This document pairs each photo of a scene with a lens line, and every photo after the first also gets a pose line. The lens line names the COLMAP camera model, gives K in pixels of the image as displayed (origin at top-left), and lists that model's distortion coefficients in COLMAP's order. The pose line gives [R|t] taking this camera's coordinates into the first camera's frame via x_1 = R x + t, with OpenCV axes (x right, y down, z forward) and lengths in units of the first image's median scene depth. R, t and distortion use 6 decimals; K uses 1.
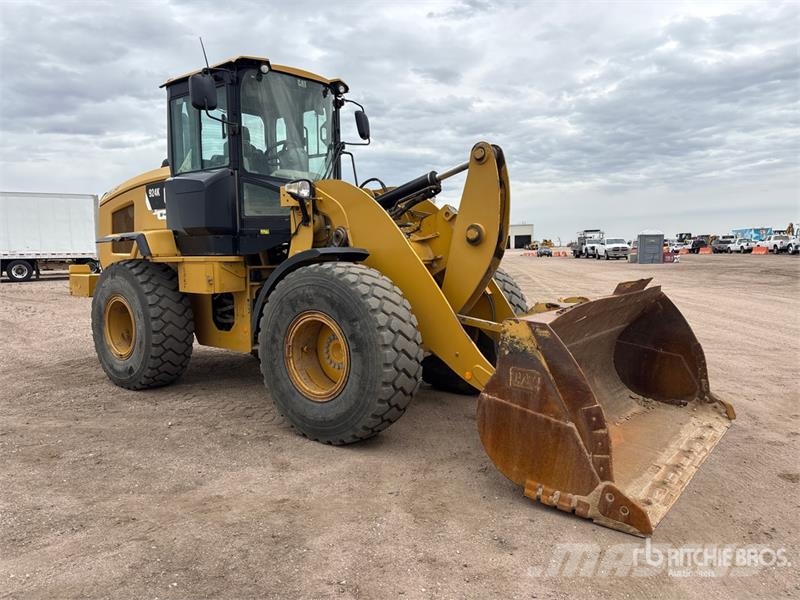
lens RADIAL K [[608.0, 0, 395.7], [0, 608.0, 298.6], [0, 0, 1]] dist [0.023989, -0.001213]
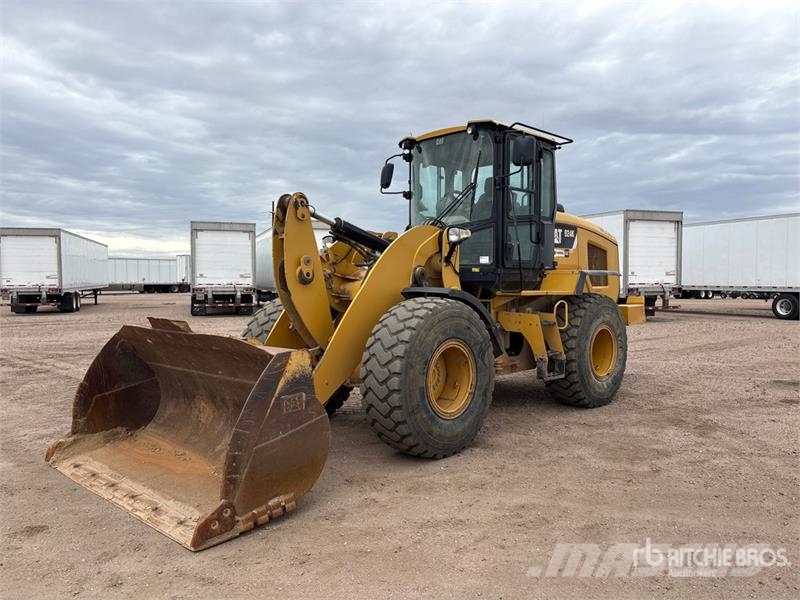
lens RADIAL K [[608.0, 0, 395.7], [0, 608.0, 298.6], [0, 0, 1]] dist [0.023989, -0.001213]
pose [[-0.101516, 0.044289, -0.993848, 1.155113], [-0.089781, 0.994524, 0.053490, -0.130945], [0.990774, 0.094659, -0.096984, 1.222844]]
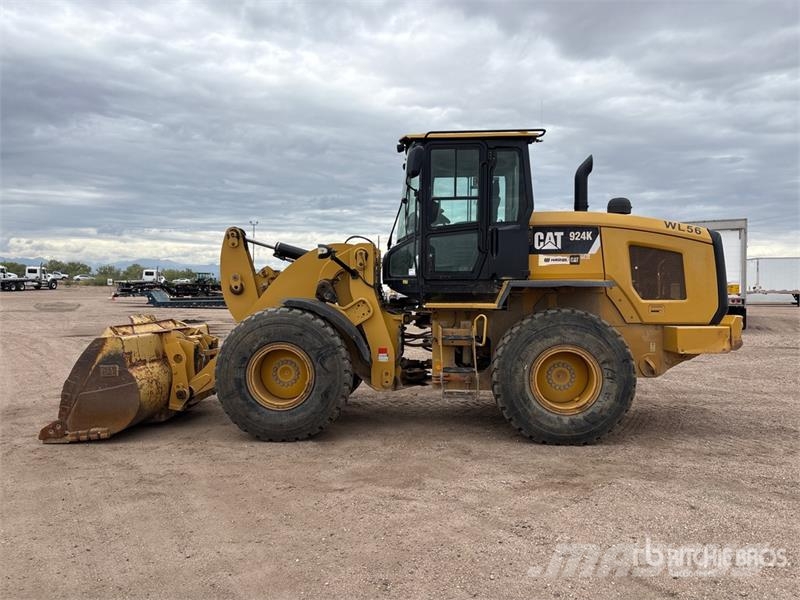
lens RADIAL K [[617.8, 0, 399.0], [0, 617.8, 286.7], [0, 0, 1]] dist [0.034891, -0.003239]
pose [[-0.823935, 0.017607, -0.566410, 0.639088], [-0.039440, 0.995312, 0.088312, -0.243920], [0.565310, 0.095102, -0.819378, 2.343367]]
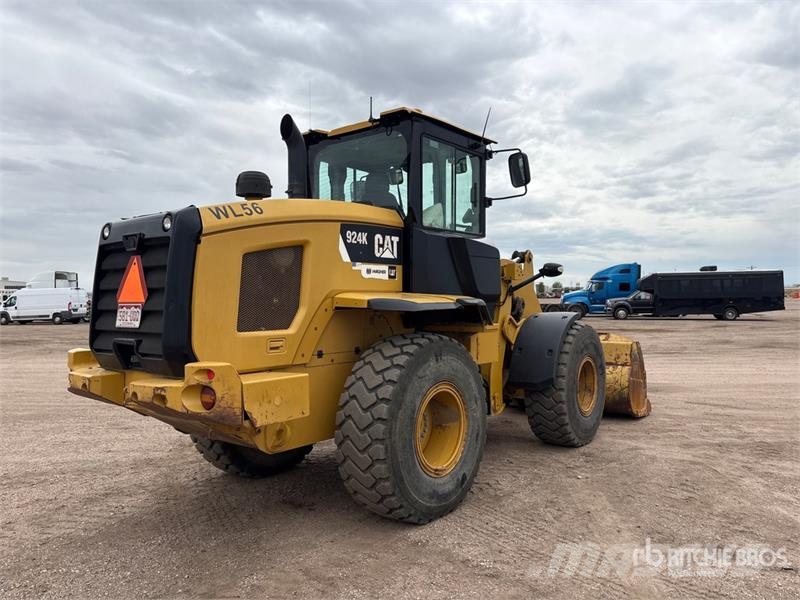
lens RADIAL K [[605.5, 0, 403.3], [0, 605.5, 310.2], [0, 0, 1]] dist [0.026411, -0.001094]
pose [[-0.014256, -0.003084, 0.999894, -1.429748], [0.093773, 0.995584, 0.004408, -0.121801], [-0.995492, 0.093826, -0.013904, 1.287645]]
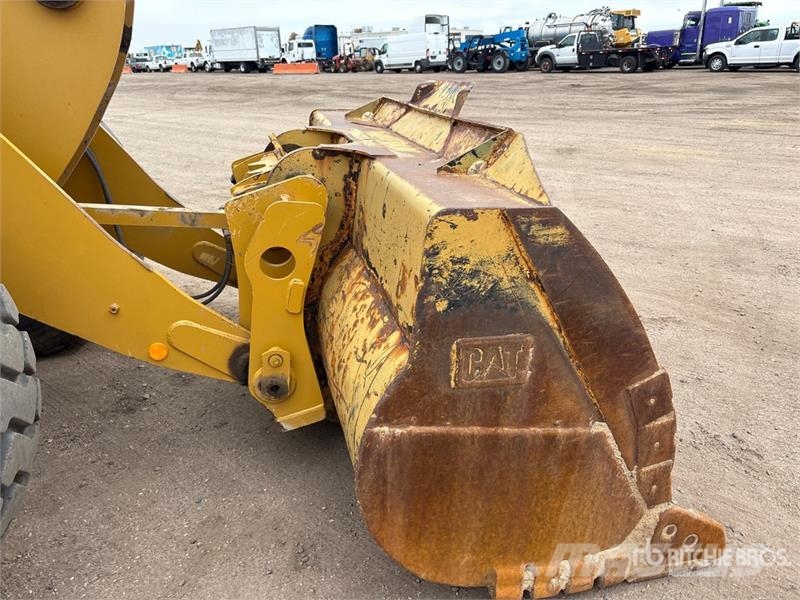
lens RADIAL K [[604.5, 0, 406.0], [0, 604.5, 300.3], [0, 0, 1]] dist [0.030289, -0.034253]
pose [[0.623484, -0.294431, 0.724278, -0.056258], [0.082119, 0.945918, 0.313840, -0.017828], [-0.777511, -0.136198, 0.613943, 0.547061]]
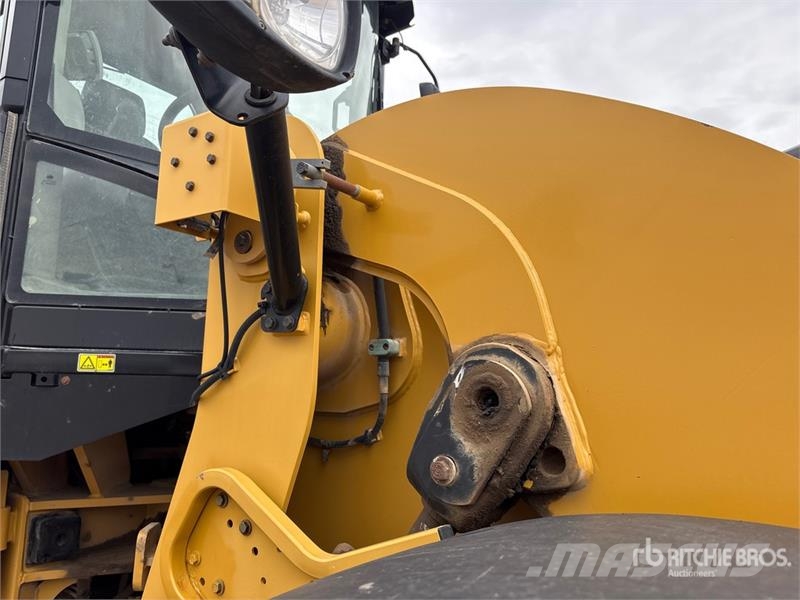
lens RADIAL K [[604.5, 0, 406.0], [0, 604.5, 300.3], [0, 0, 1]] dist [0.030289, -0.034253]
pose [[0.996243, 0.047758, 0.072249, -0.127401], [-0.028383, 0.968186, -0.248617, -0.086920], [-0.081824, 0.245632, 0.965904, 0.840737]]
